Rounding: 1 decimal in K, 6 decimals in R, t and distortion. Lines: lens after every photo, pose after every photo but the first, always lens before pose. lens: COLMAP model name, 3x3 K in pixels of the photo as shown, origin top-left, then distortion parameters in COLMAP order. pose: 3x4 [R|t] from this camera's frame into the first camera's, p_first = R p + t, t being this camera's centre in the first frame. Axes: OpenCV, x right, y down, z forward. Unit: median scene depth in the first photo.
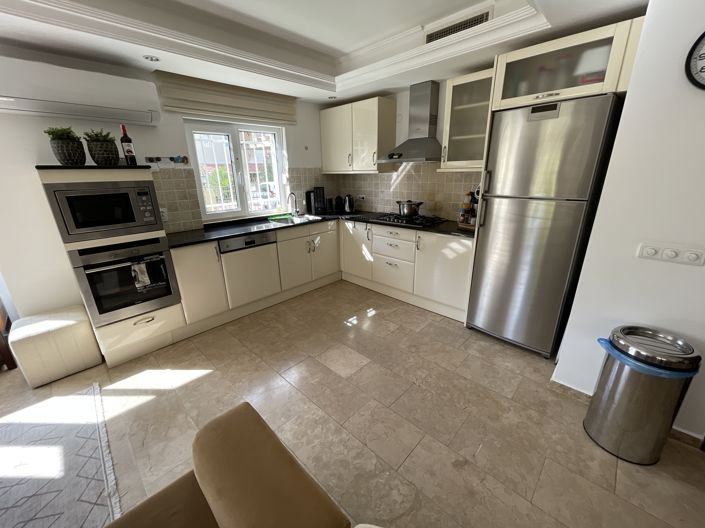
lens RADIAL K [[283.2, 0, 349.0], [0, 283.2, 265.5], [0, 0, 1]] dist [-0.001158, 0.000873]
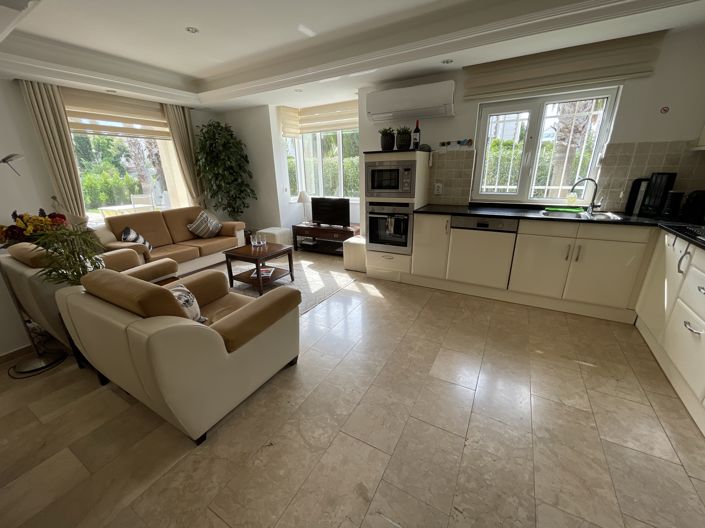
lens RADIAL K [[283.2, 0, 349.8], [0, 283.2, 265.4], [0, 0, 1]] dist [-0.001158, 0.000873]
pose [[0.248761, 0.329932, -0.910639, 0.500286], [-0.287820, 0.922904, 0.255751, -0.074056], [0.924812, 0.198479, 0.324543, 0.294953]]
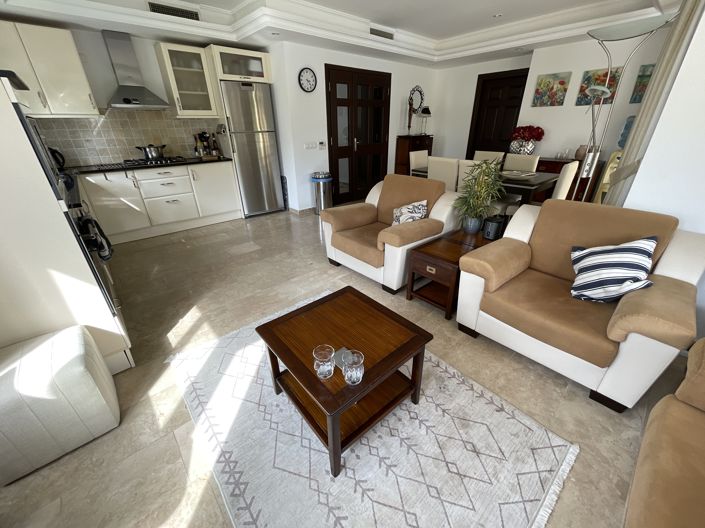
lens RADIAL K [[283.2, 0, 346.8], [0, 283.2, 264.6], [0, 0, 1]] dist [-0.001158, 0.000873]
pose [[0.071331, -0.422059, 0.903758, -1.141064], [0.330998, 0.864739, 0.377713, 0.022342], [-0.940932, 0.272199, 0.201384, 0.187182]]
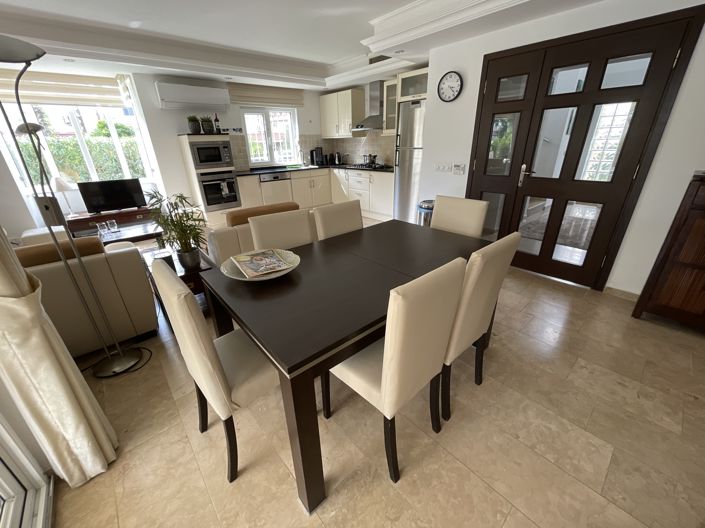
lens RADIAL K [[283.2, 0, 347.4], [0, 283.2, 263.0], [0, 0, 1]] dist [-0.001158, 0.000873]
pose [[0.996117, 0.029657, -0.082888, 0.281724], [-0.022213, 0.995755, 0.089322, 0.302440], [0.085185, -0.087134, 0.992548, -0.830194]]
